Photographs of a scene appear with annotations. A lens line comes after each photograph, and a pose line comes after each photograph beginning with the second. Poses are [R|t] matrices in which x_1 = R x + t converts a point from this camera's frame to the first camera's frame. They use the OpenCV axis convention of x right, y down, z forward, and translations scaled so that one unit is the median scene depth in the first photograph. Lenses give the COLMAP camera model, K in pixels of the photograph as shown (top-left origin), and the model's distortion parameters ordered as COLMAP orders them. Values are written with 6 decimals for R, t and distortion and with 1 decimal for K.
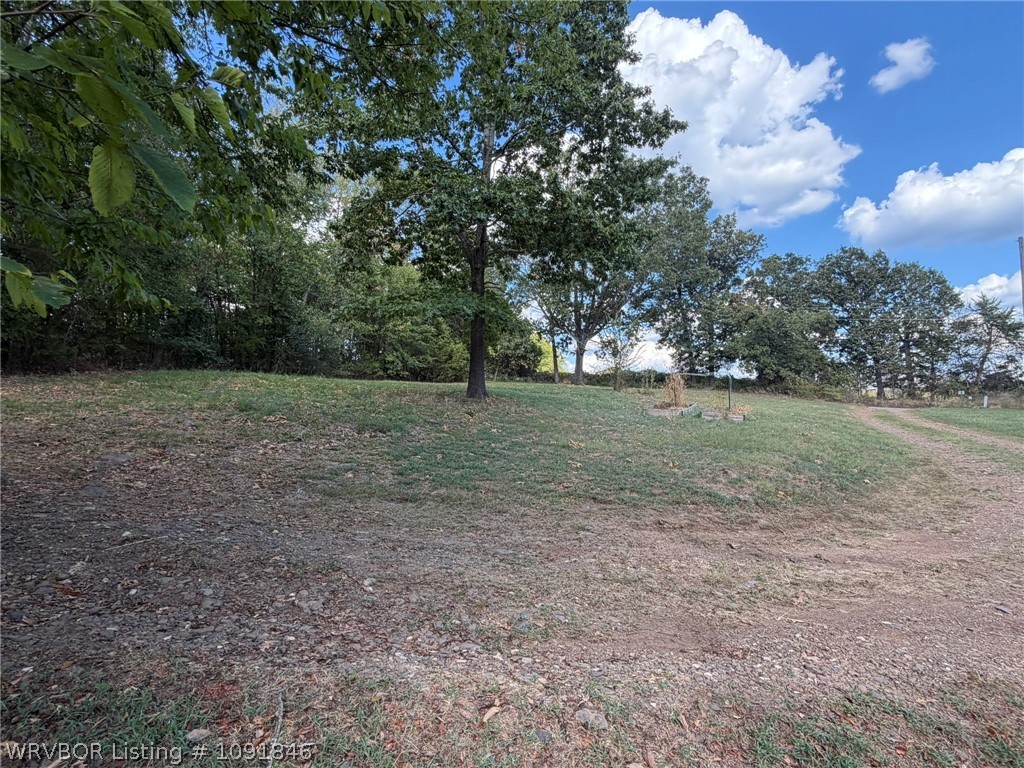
lens RADIAL K [[413.2, 0, 512.0], [0, 413.2, 384.0], [0, 0, 1]] dist [0.001888, 0.000194]
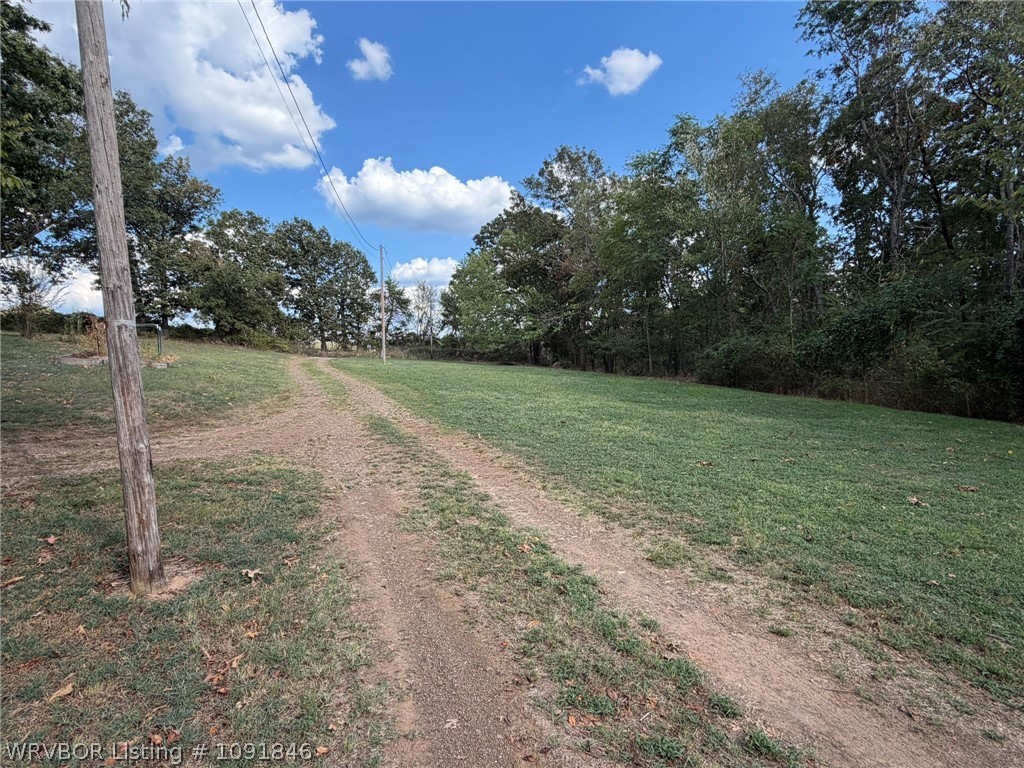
lens RADIAL K [[496.6, 0, 512.0], [0, 496.6, 384.0], [0, 0, 1]] dist [-0.018865, 0.000737]
pose [[0.561616, -0.043981, 0.826228, -0.011508], [-0.043398, 0.995646, 0.082499, -0.010390], [-0.826259, -0.082189, 0.557262, -0.286487]]
